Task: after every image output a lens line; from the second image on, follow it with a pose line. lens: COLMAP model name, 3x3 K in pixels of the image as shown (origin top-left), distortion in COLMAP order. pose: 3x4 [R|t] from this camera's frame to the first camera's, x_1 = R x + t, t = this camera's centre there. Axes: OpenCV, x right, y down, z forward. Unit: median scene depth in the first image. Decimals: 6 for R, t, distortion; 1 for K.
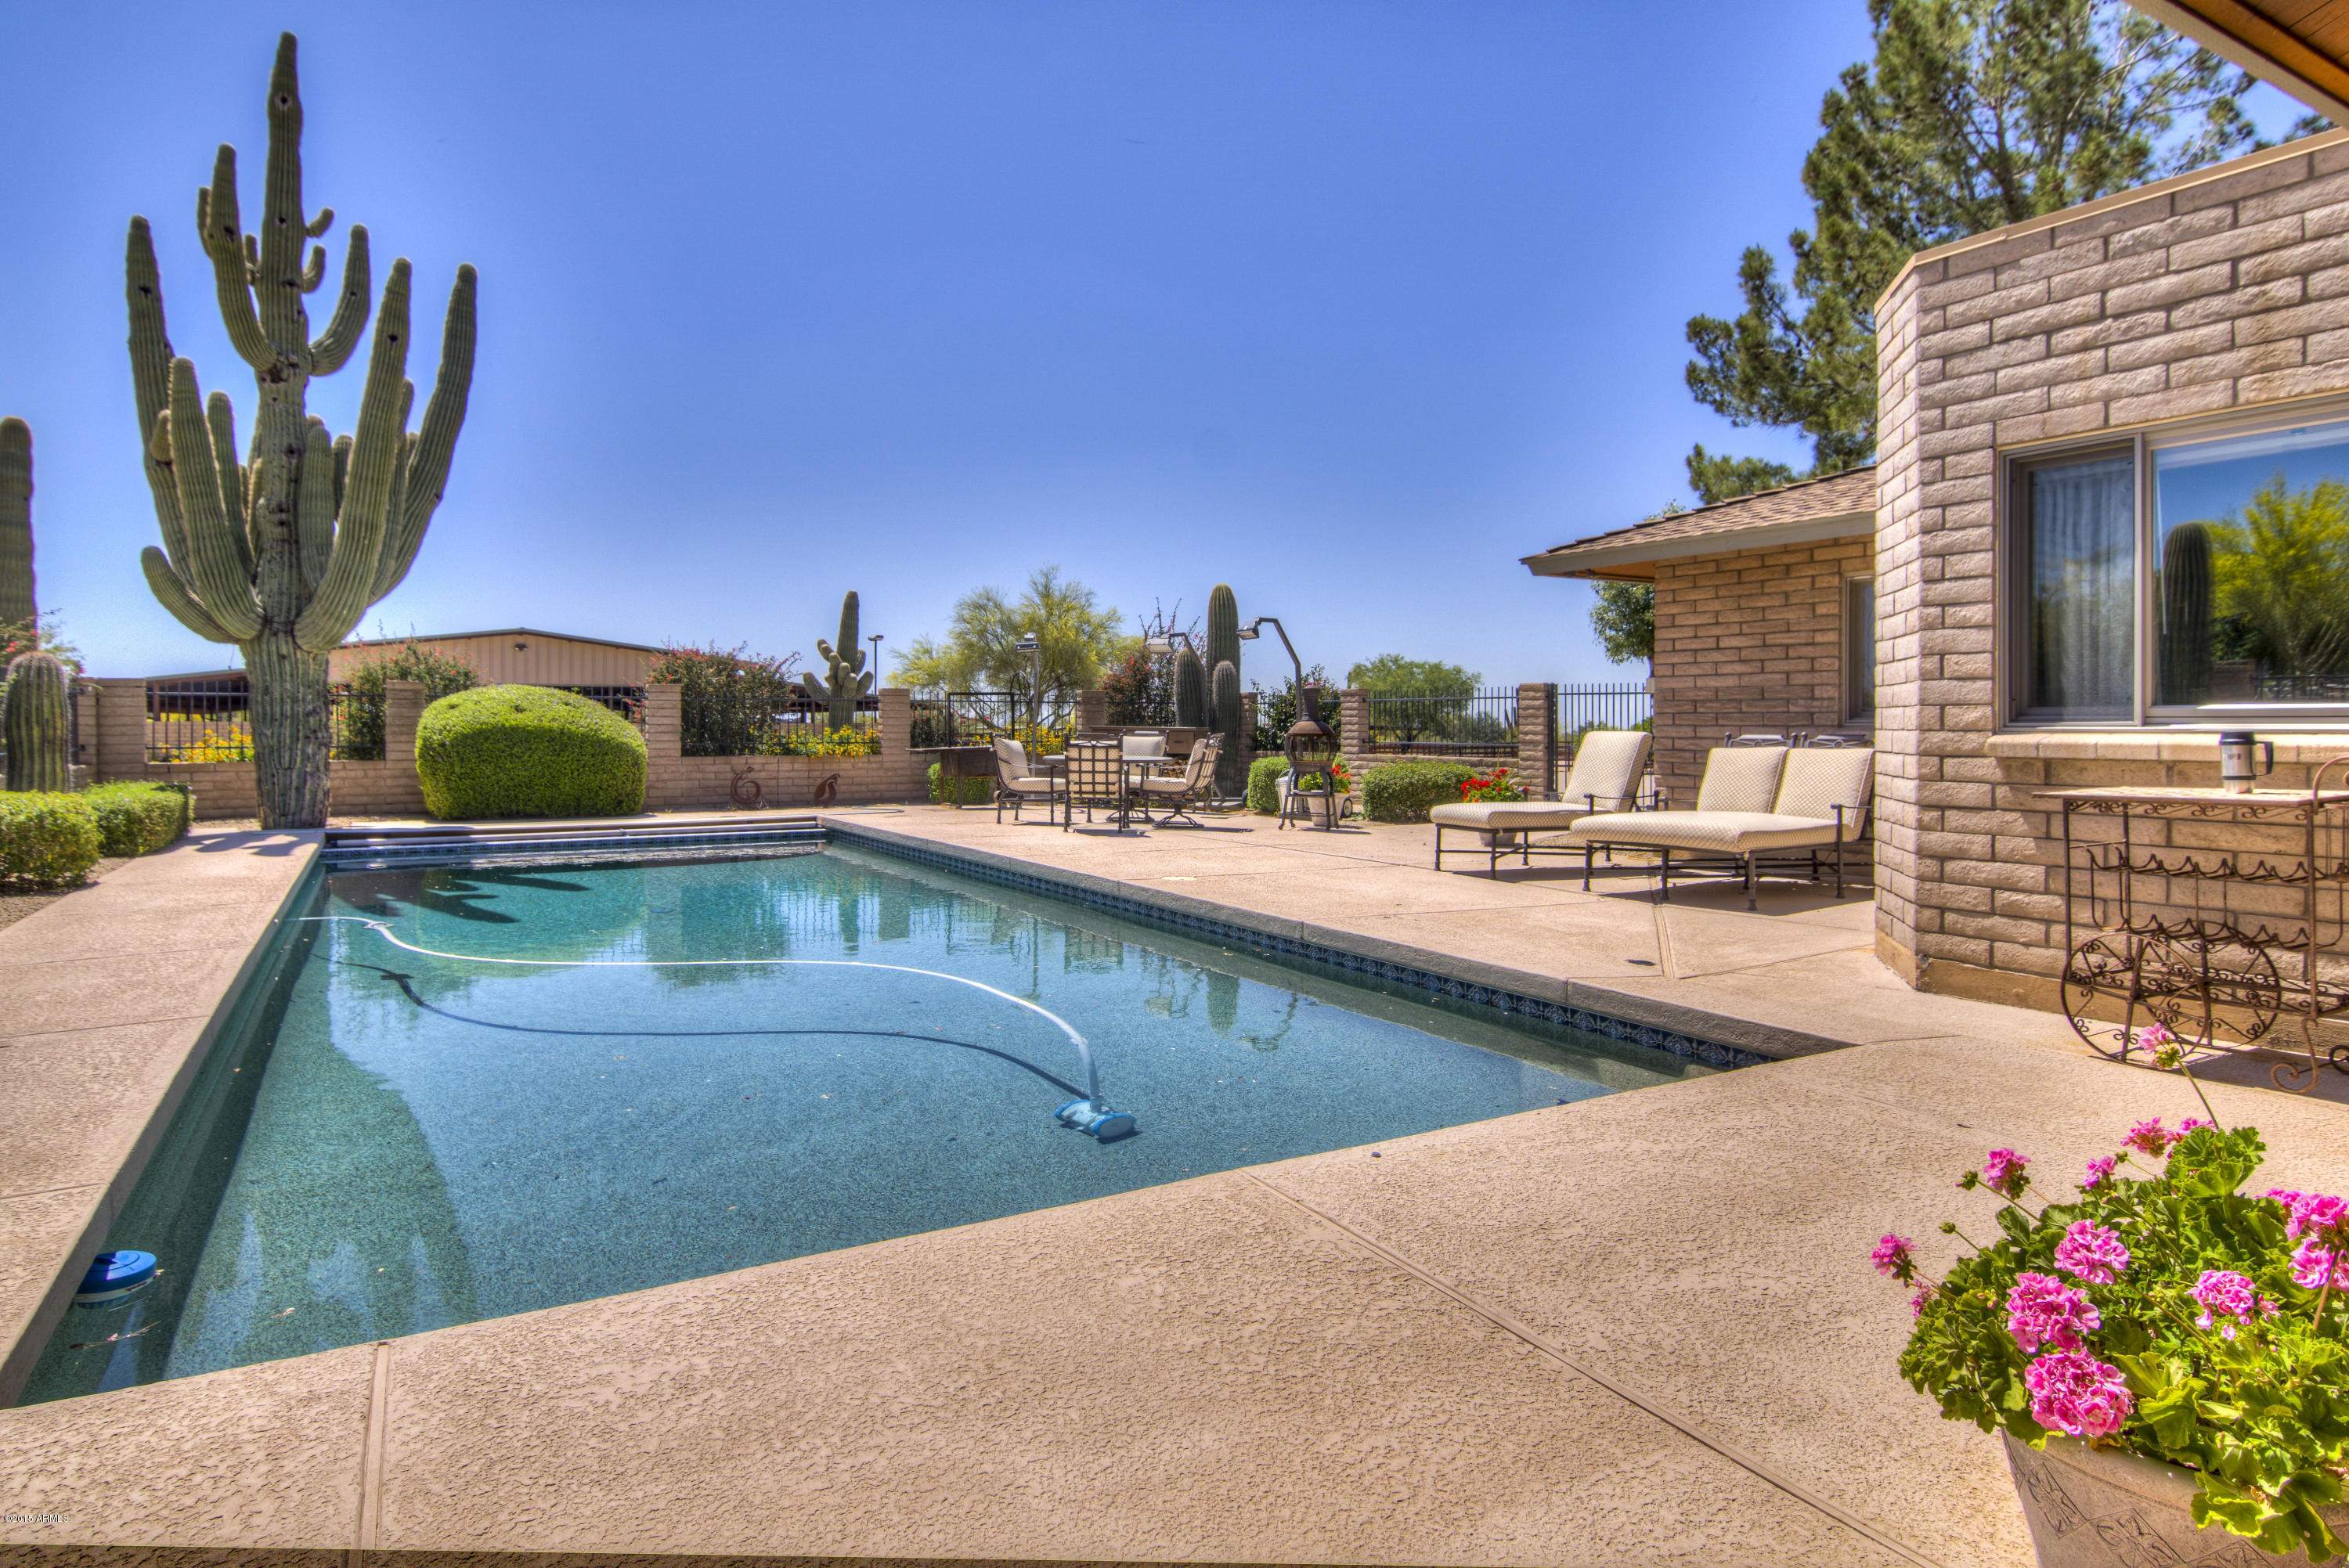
lens RADIAL K [[1349.3, 0, 1168.4], [0, 1349.3, 732.3], [0, 0, 1]] dist [-0.002632, -0.008543]
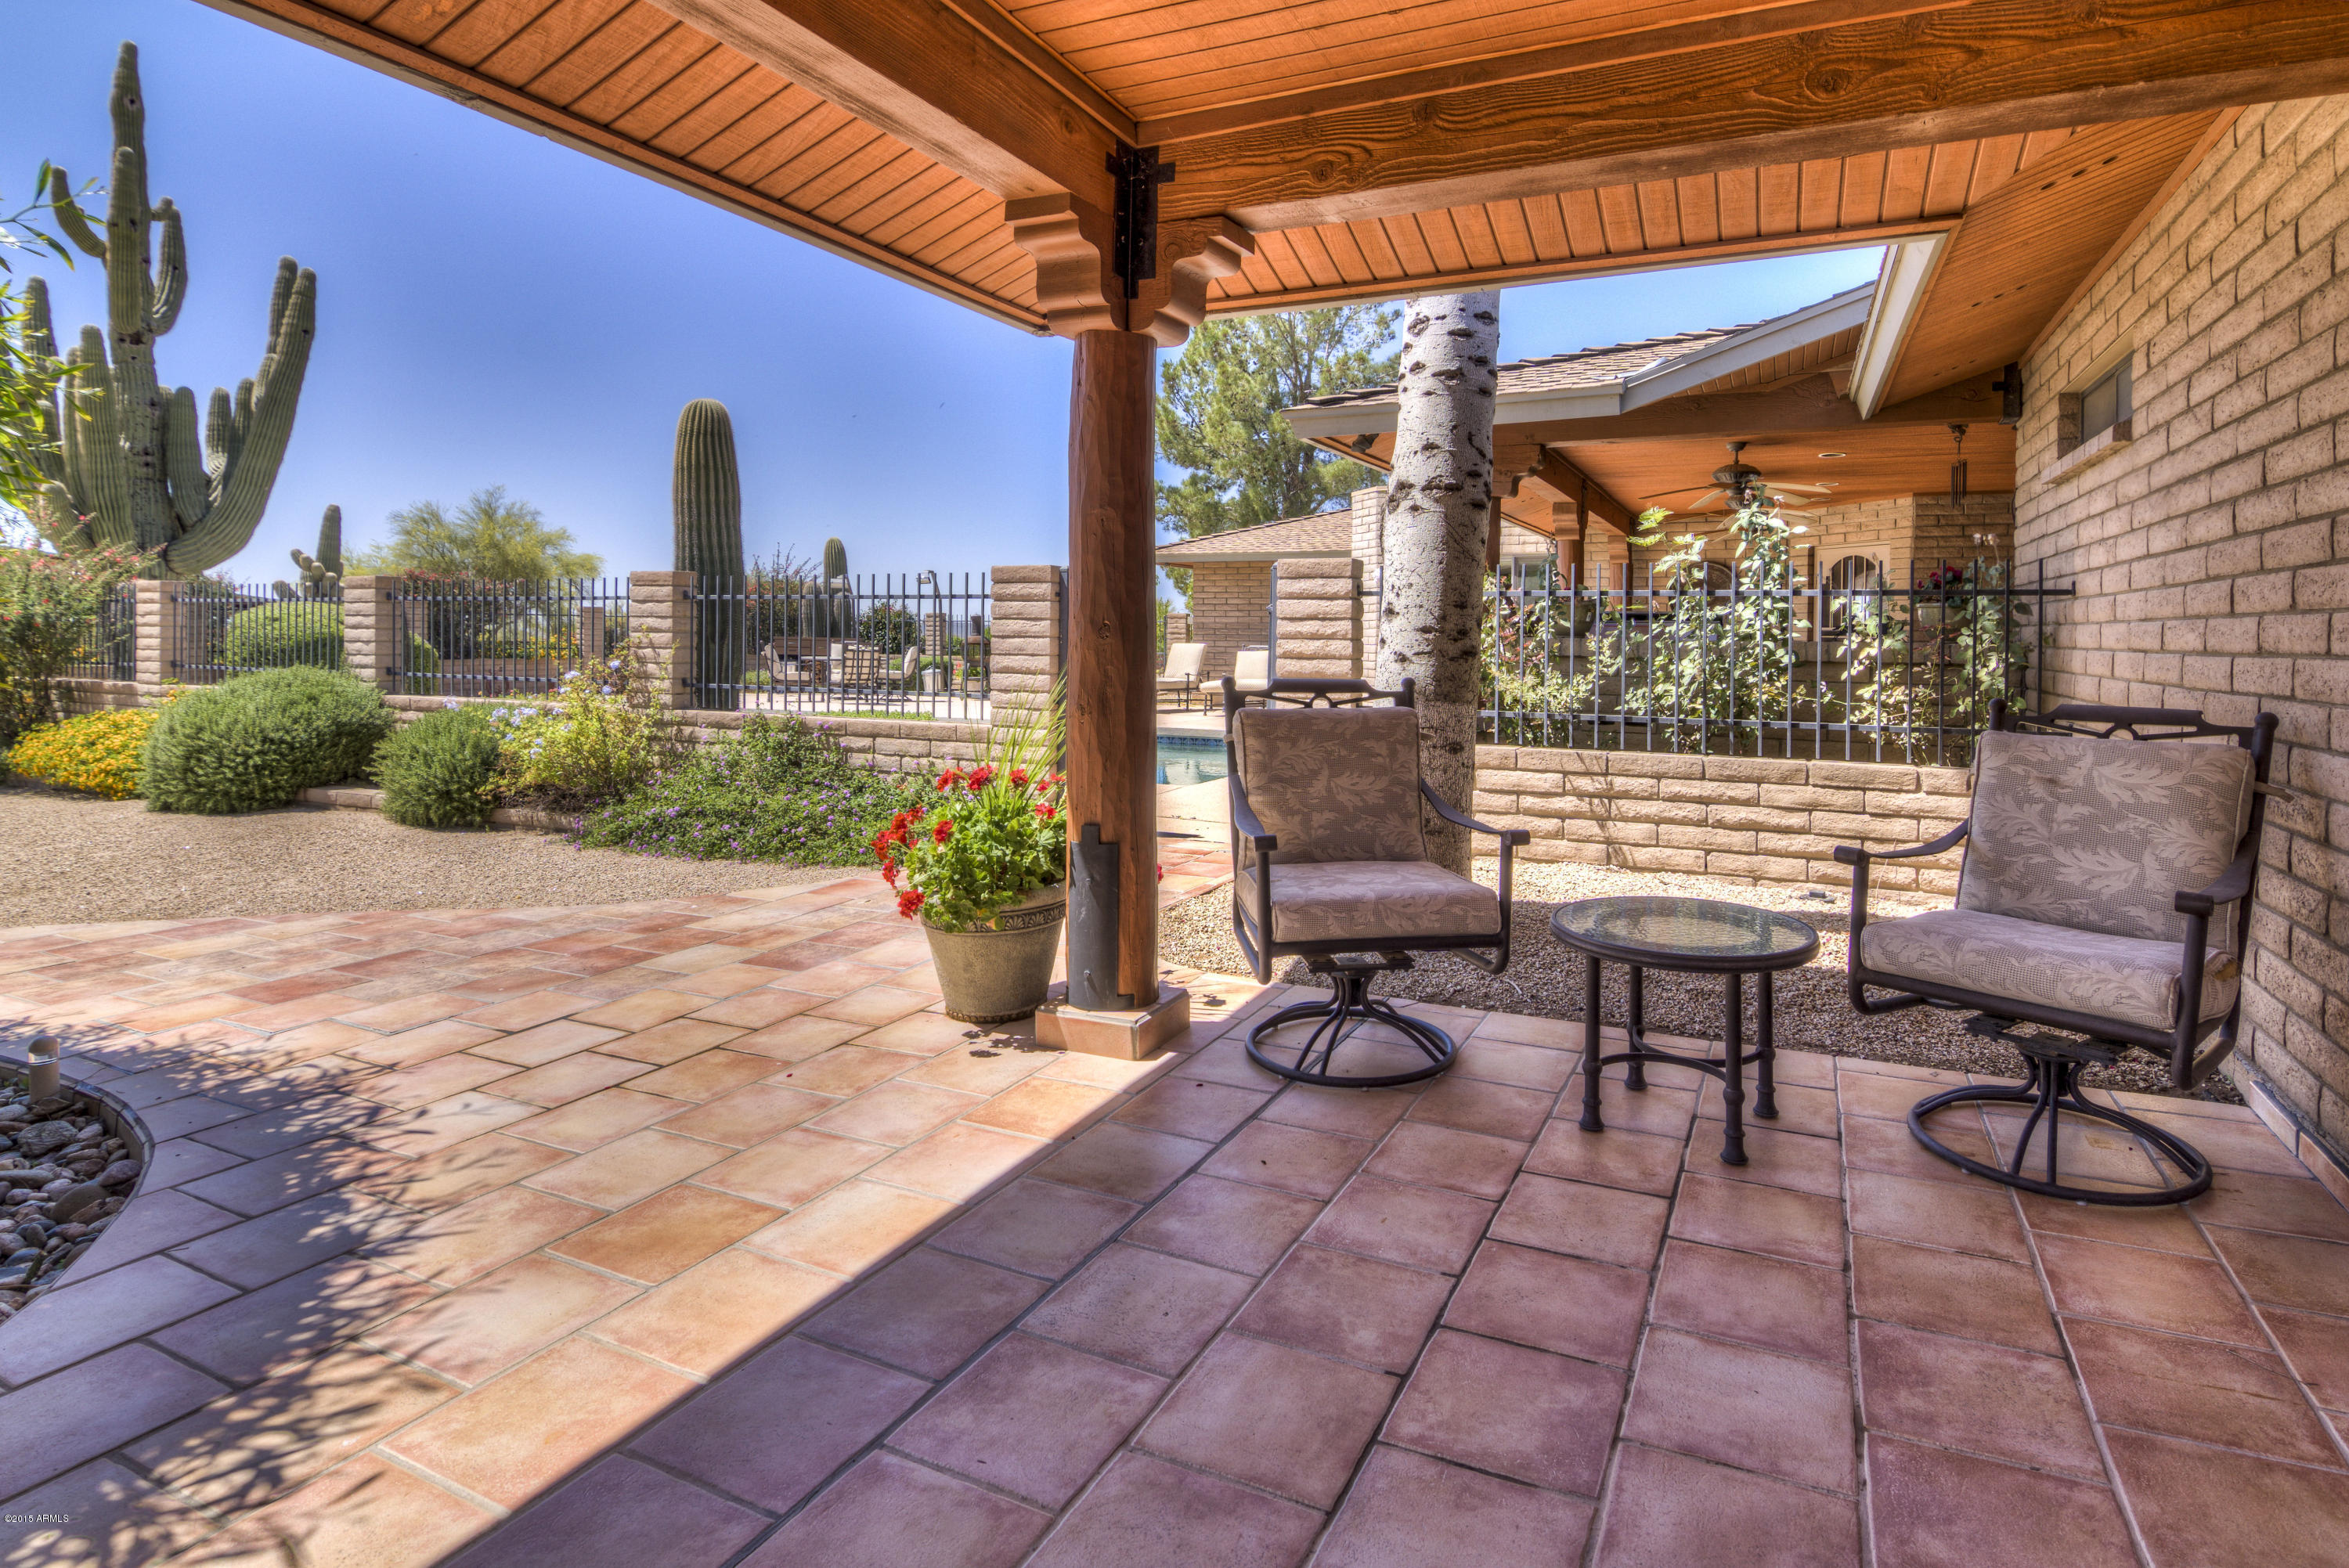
lens RADIAL K [[1156.3, 0, 1241.8], [0, 1156.3, 677.0], [0, 0, 1]] dist [-0.010374, -0.001536]
pose [[0.825523, -0.014066, 0.564193, -0.534561], [-0.004837, 0.999476, 0.031996, -0.004789], [-0.564348, -0.029143, 0.825023, -0.487615]]
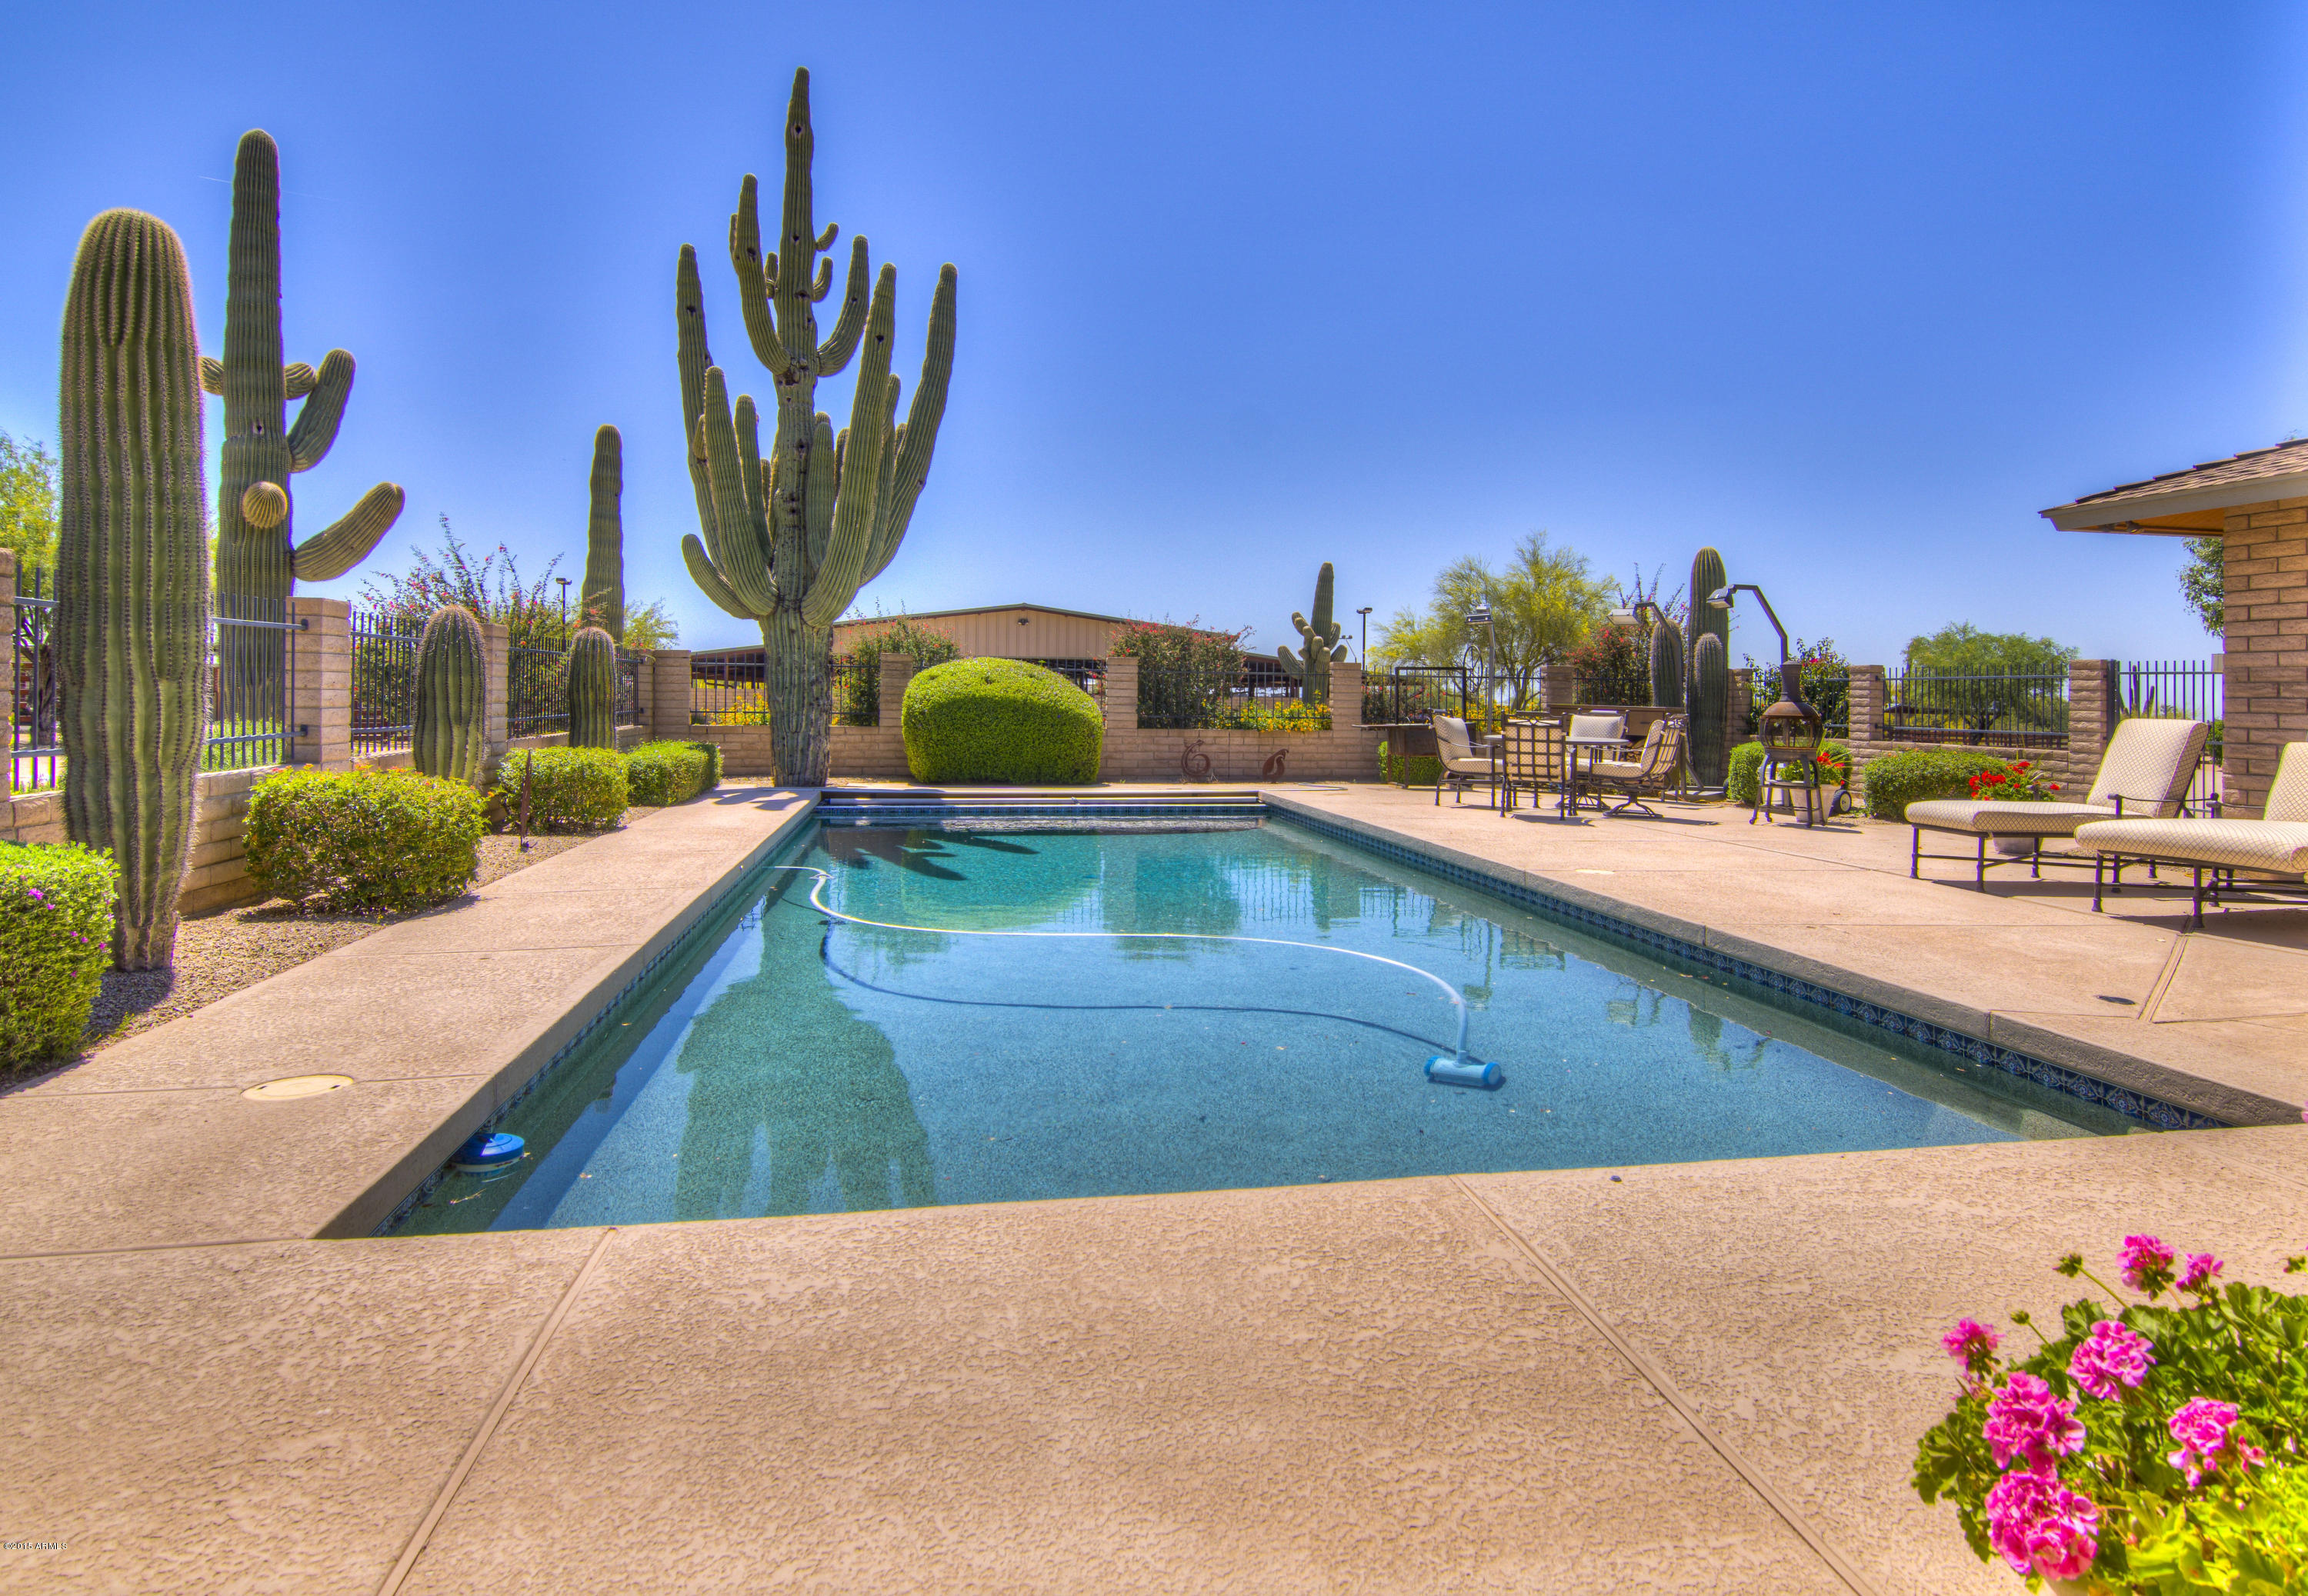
lens RADIAL K [[1421.9, 0, 1211.0], [0, 1421.9, 694.8], [0, 0, 1]] dist [0.001273, -0.010260]
pose [[0.947563, 0.012083, -0.319340, 0.053726], [-0.015295, 0.999854, -0.007553, -0.000151], [0.319202, 0.012041, 0.947610, 0.001009]]
